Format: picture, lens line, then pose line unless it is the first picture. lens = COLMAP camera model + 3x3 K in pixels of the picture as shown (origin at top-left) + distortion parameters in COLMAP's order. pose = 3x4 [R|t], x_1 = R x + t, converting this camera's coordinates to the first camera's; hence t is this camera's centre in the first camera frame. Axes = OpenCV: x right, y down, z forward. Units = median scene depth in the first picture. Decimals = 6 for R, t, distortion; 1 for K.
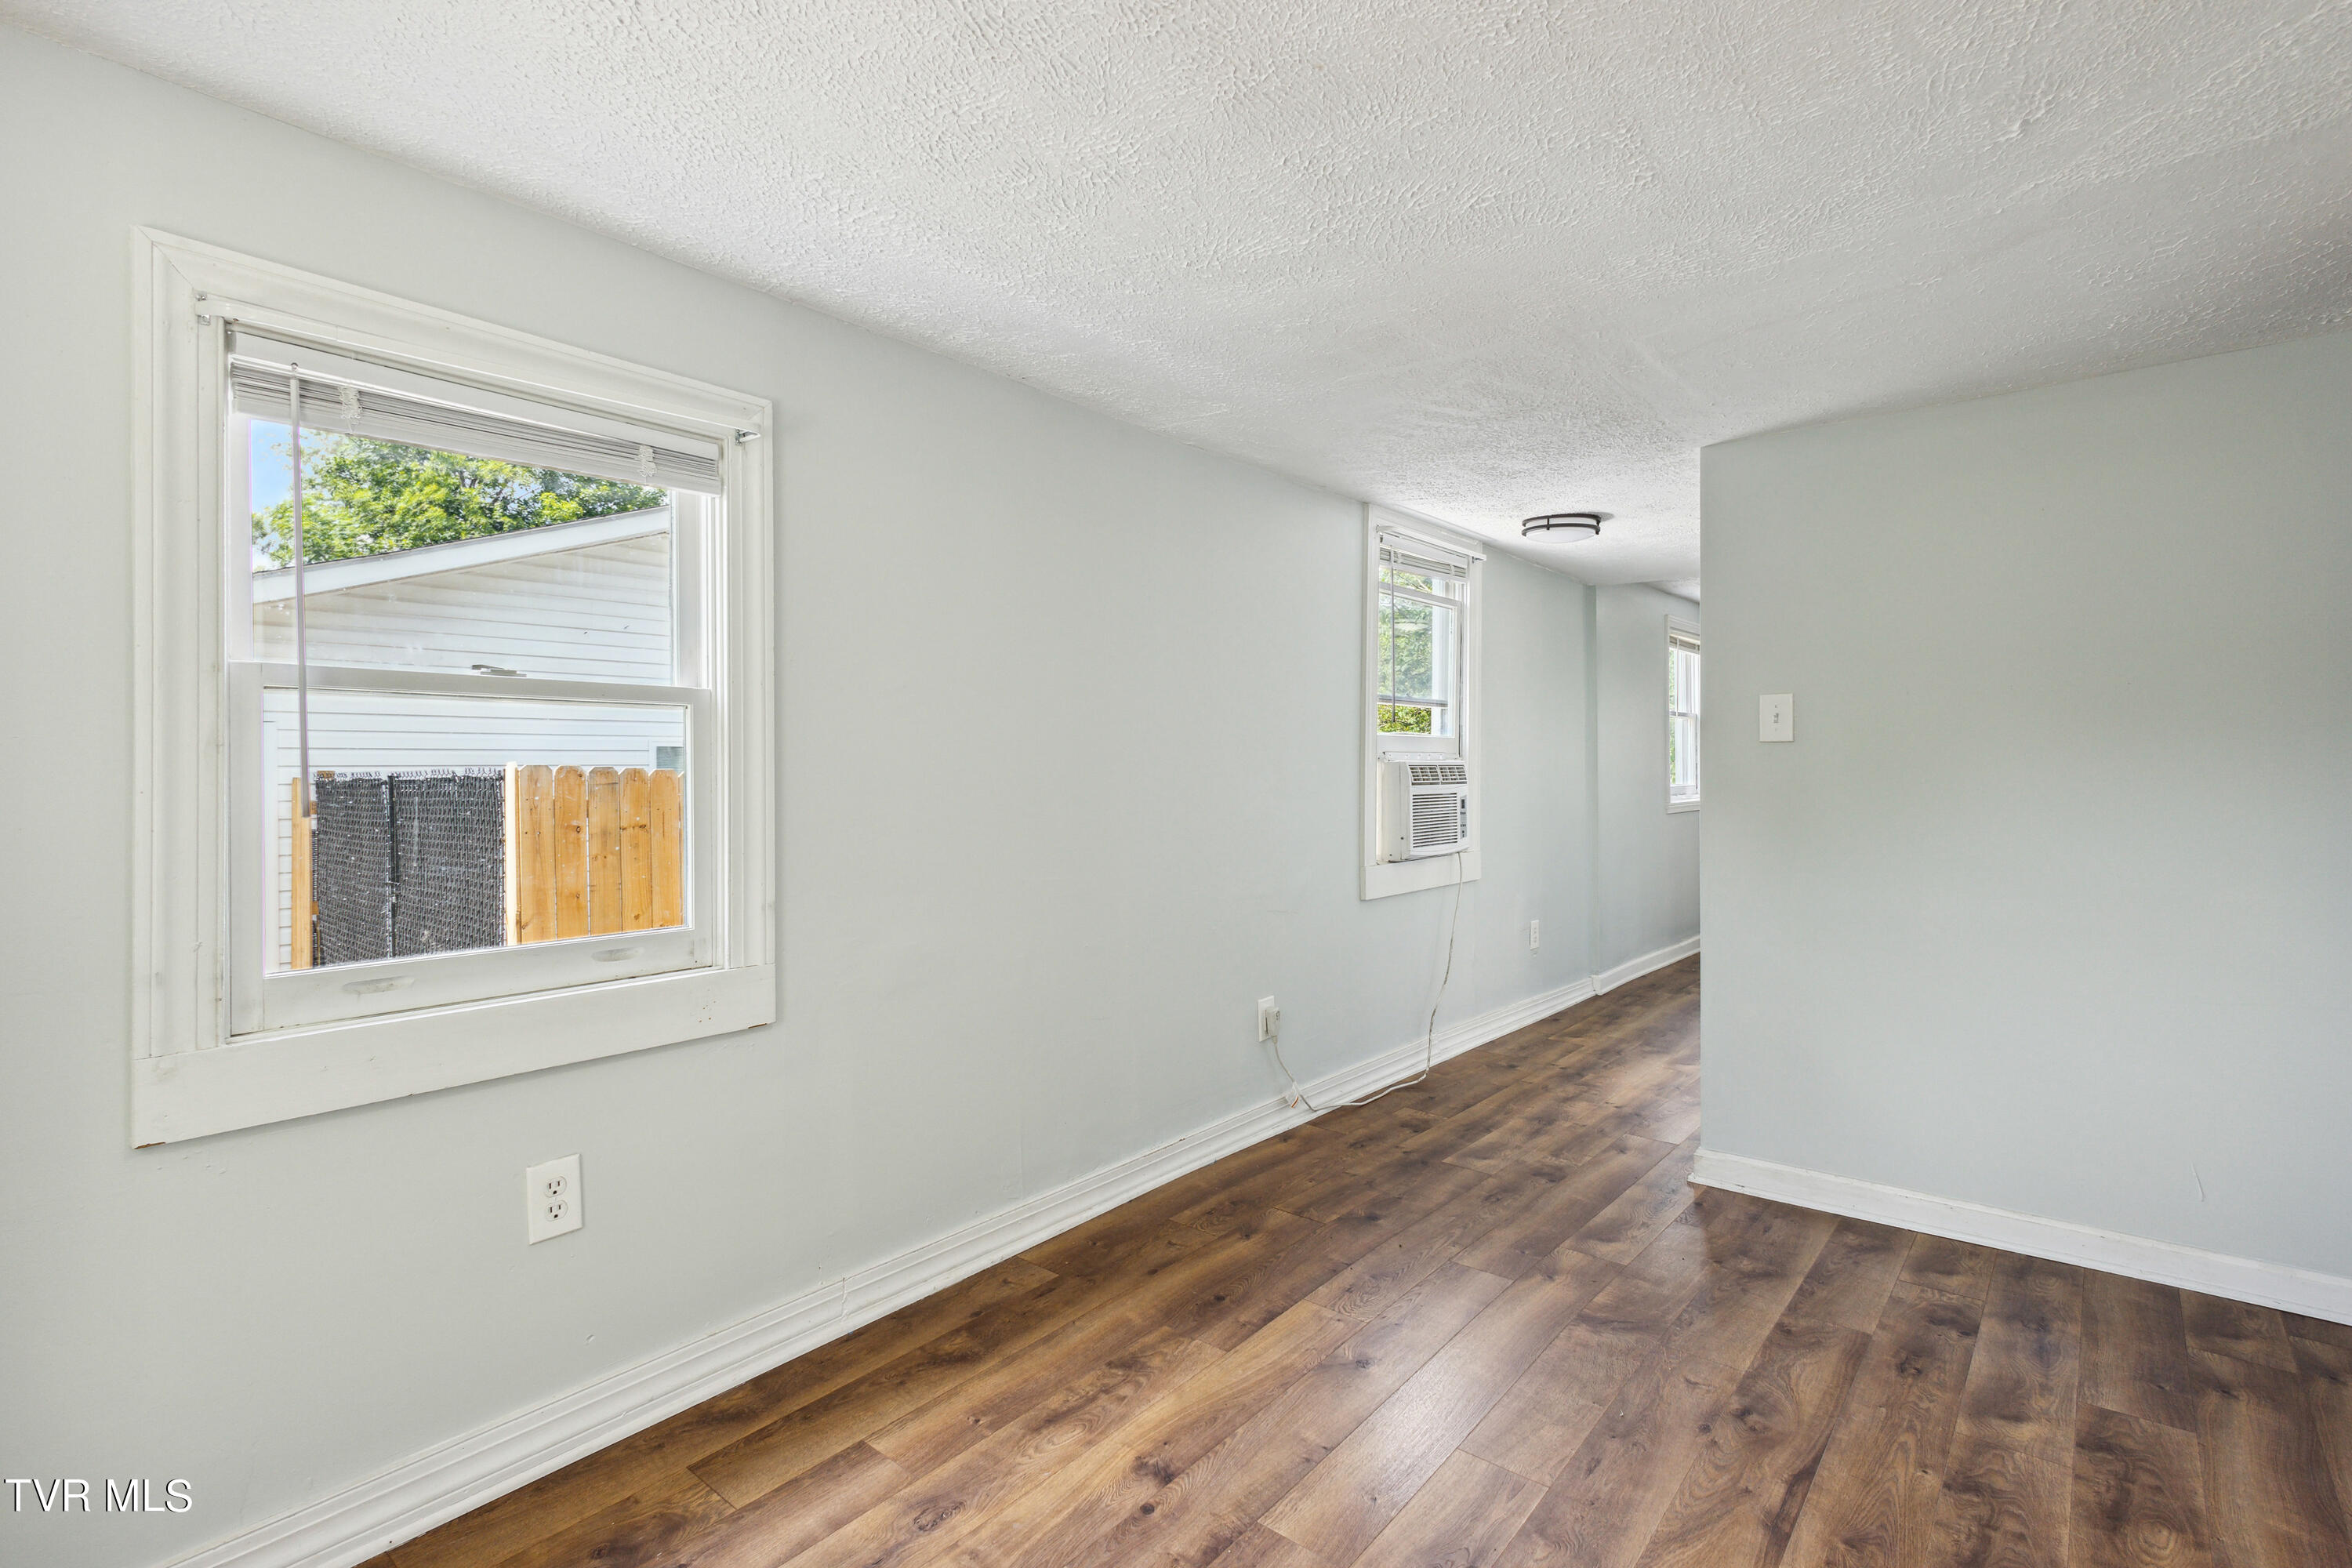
lens RADIAL K [[1114.6, 0, 1187.8], [0, 1114.6, 779.6], [0, 0, 1]] dist [-0.005168, -0.001609]
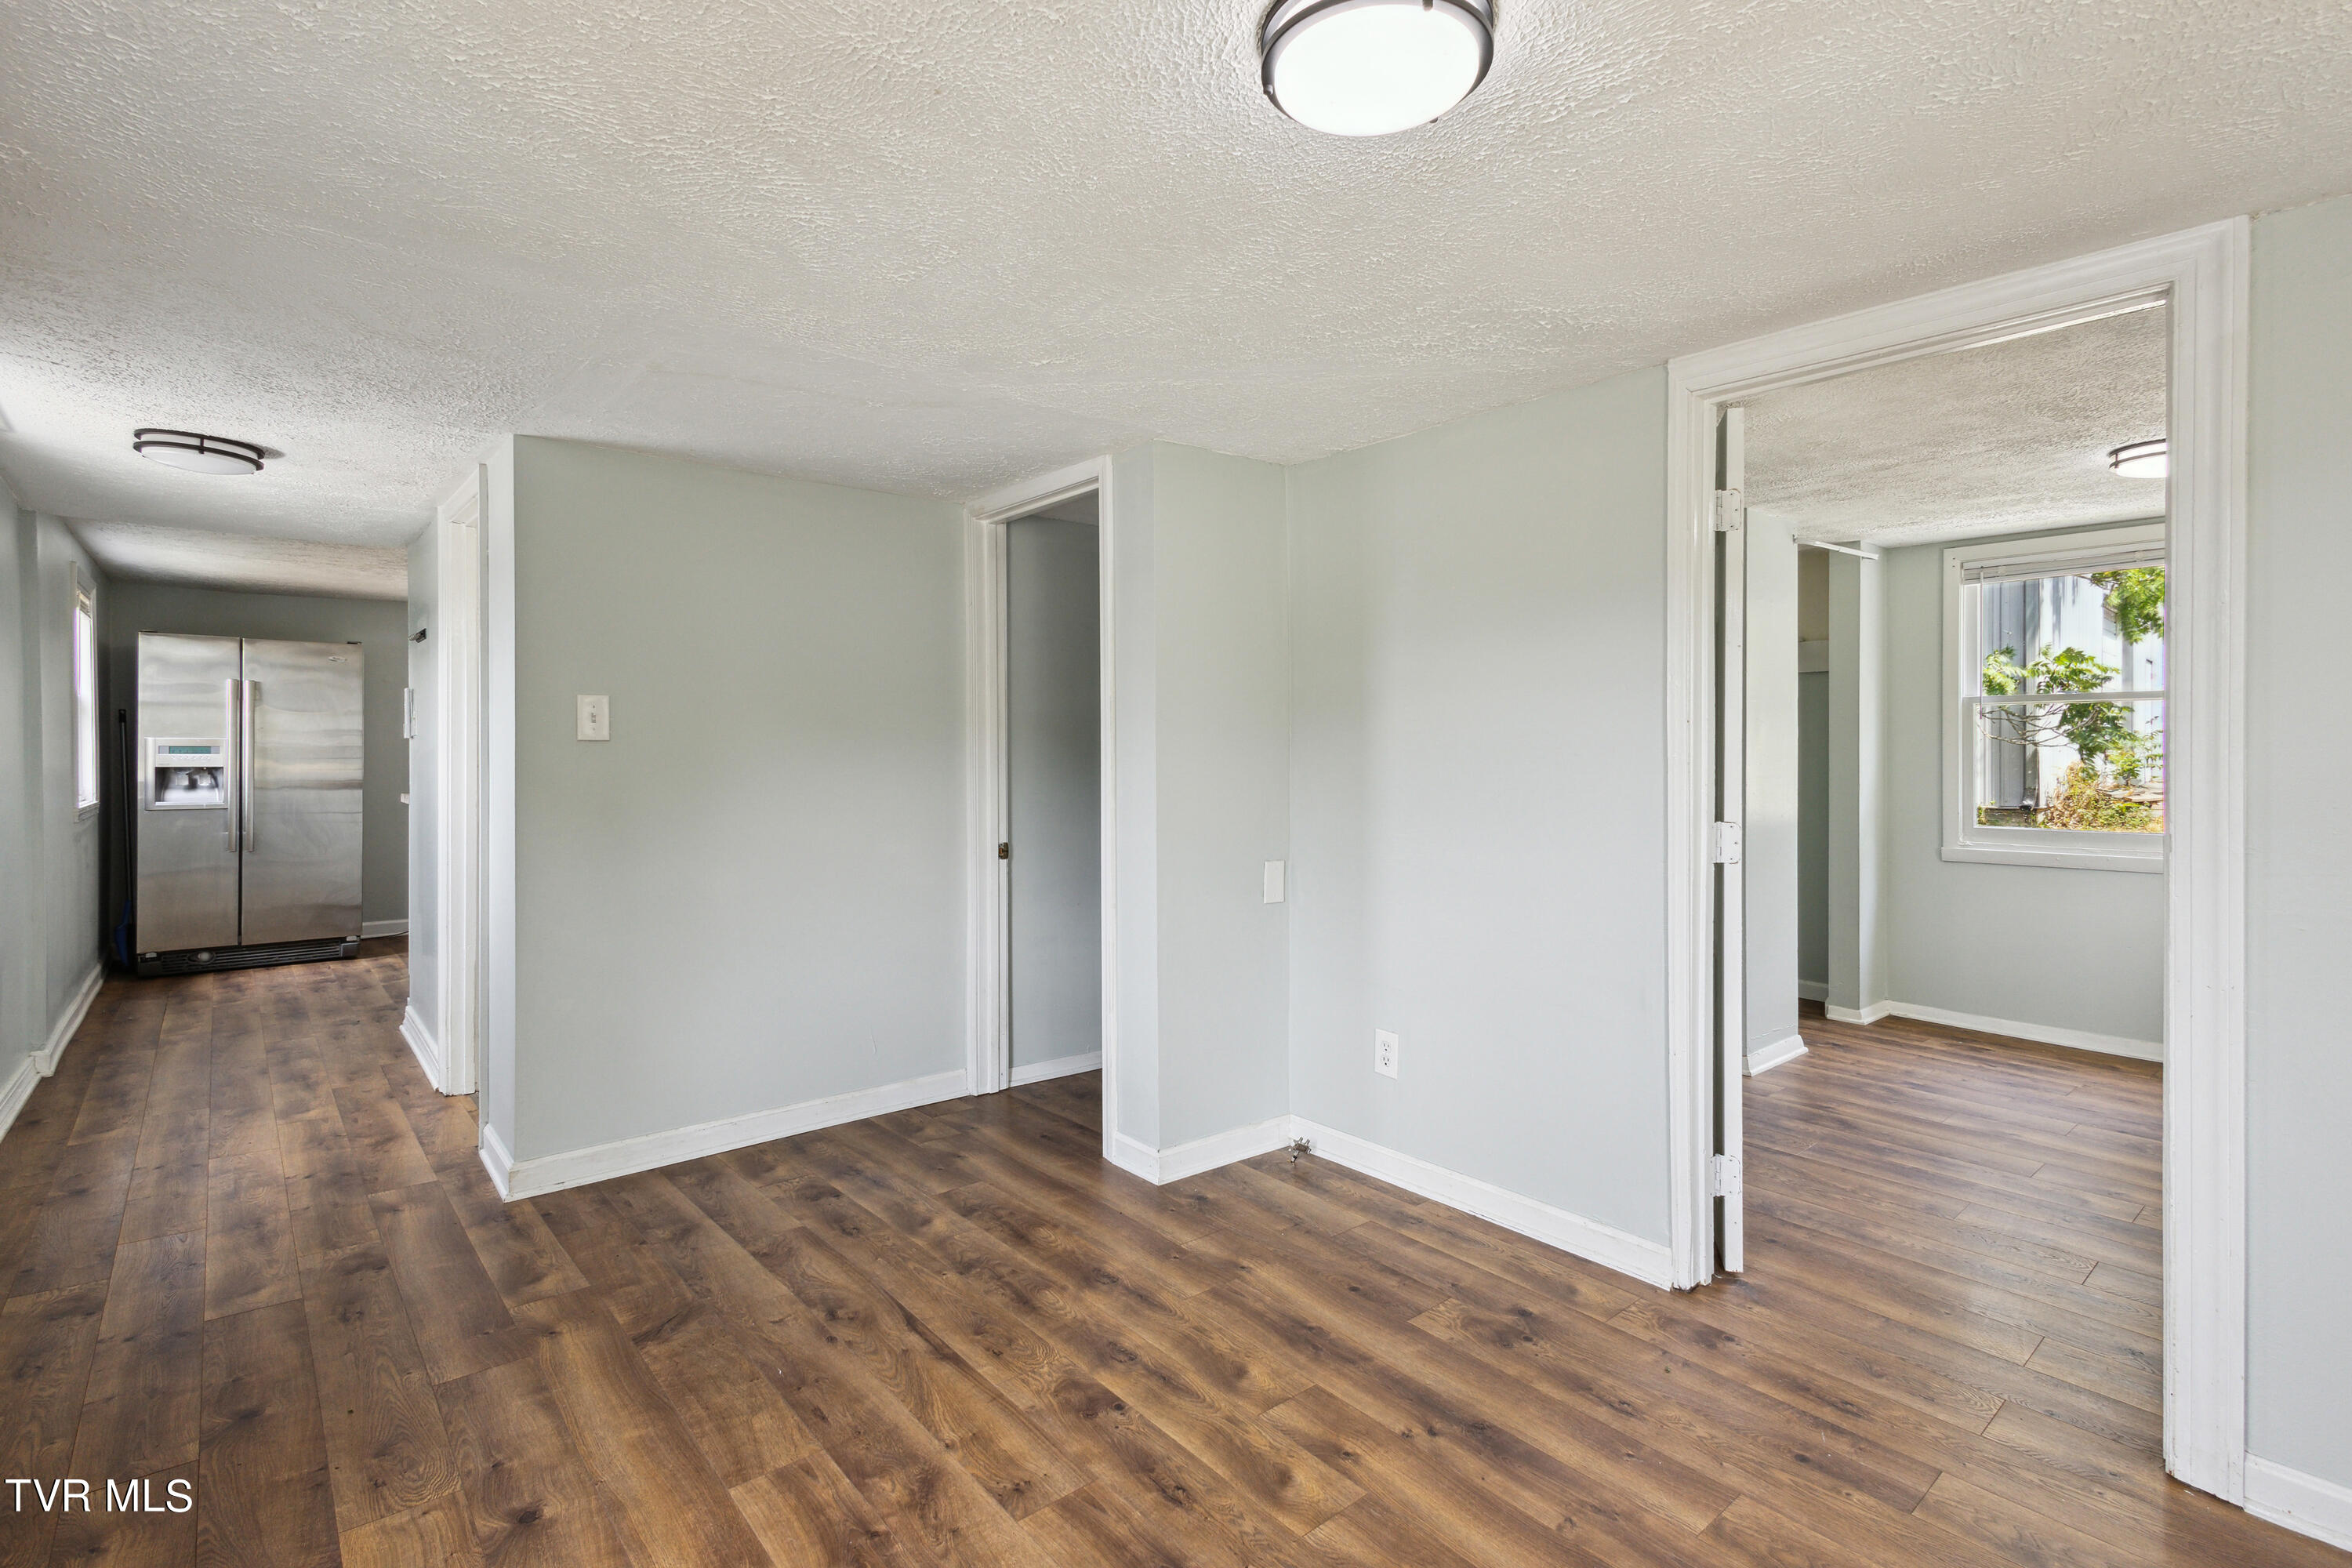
lens RADIAL K [[1114.6, 0, 1158.9], [0, 1114.6, 782.2], [0, 0, 1]] dist [-0.005168, -0.001609]
pose [[0.174247, -0.029542, 0.984259, -0.520033], [0.012886, 0.999533, 0.027719, -0.022662], [-0.984618, 0.007853, 0.174546, 0.392662]]
